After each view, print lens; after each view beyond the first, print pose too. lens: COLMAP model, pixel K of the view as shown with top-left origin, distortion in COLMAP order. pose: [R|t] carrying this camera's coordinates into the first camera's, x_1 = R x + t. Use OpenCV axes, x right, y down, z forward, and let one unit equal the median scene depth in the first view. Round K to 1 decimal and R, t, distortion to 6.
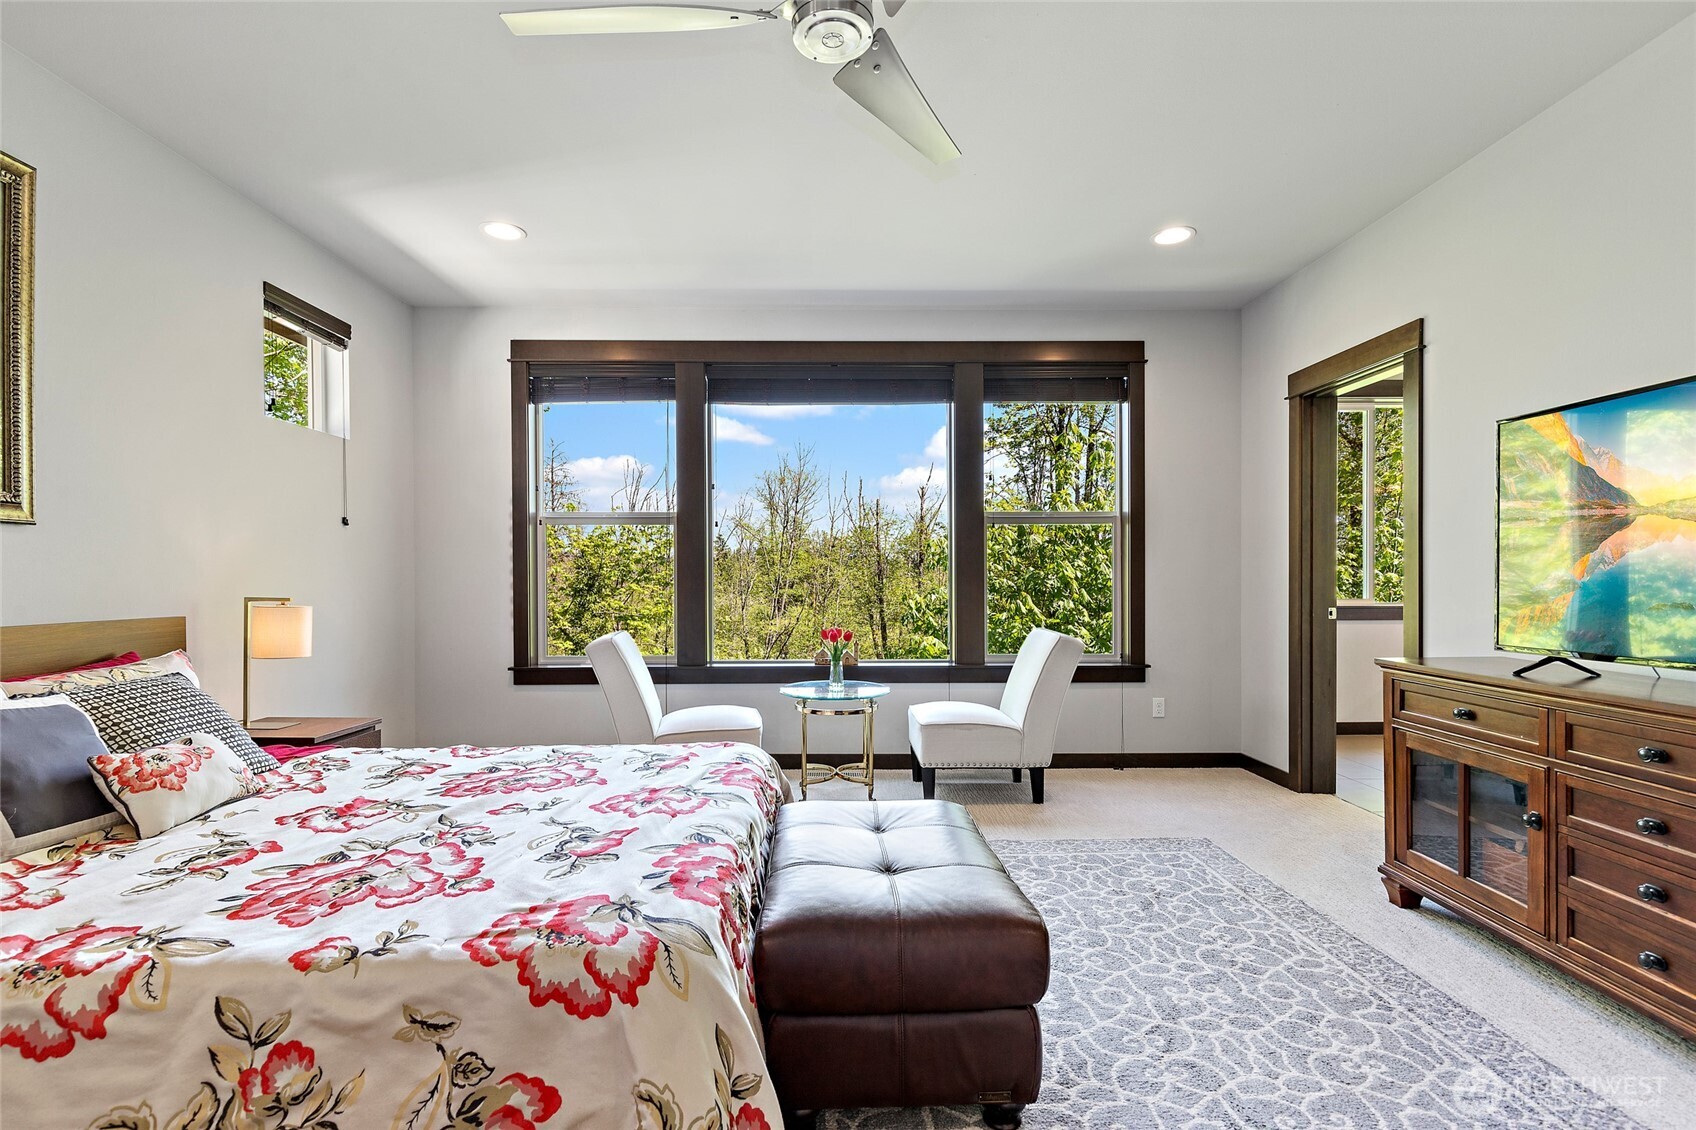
lens RADIAL K [[773.1, 0, 846.9], [0, 773.1, 581.4], [0, 0, 1]] dist [0.015833, -0.003828]
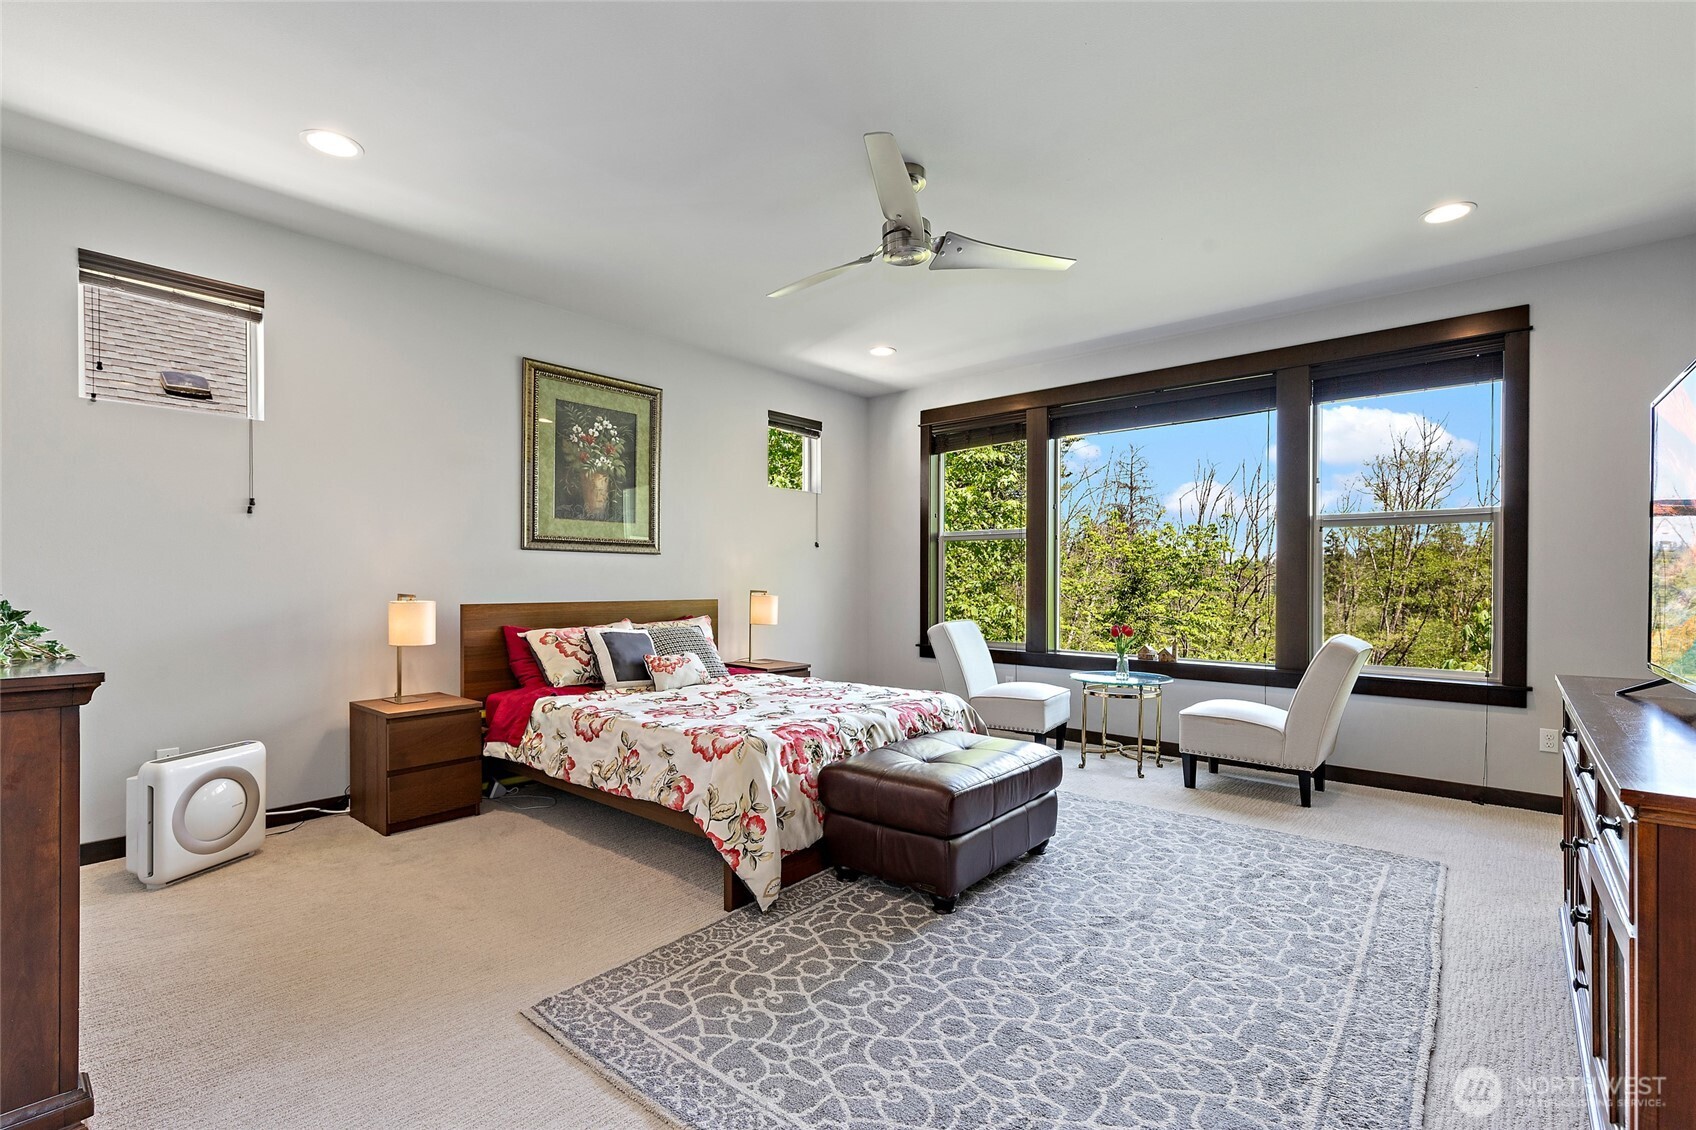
lens RADIAL K [[773.1, 0, 846.9], [0, 773.1, 581.4], [0, 0, 1]] dist [0.015833, -0.003828]
pose [[0.744909, 0.006106, -0.667138, 0.508119], [-0.009158, 0.999957, -0.001073, -0.000306], [0.667103, 0.006909, 0.744933, -0.162533]]
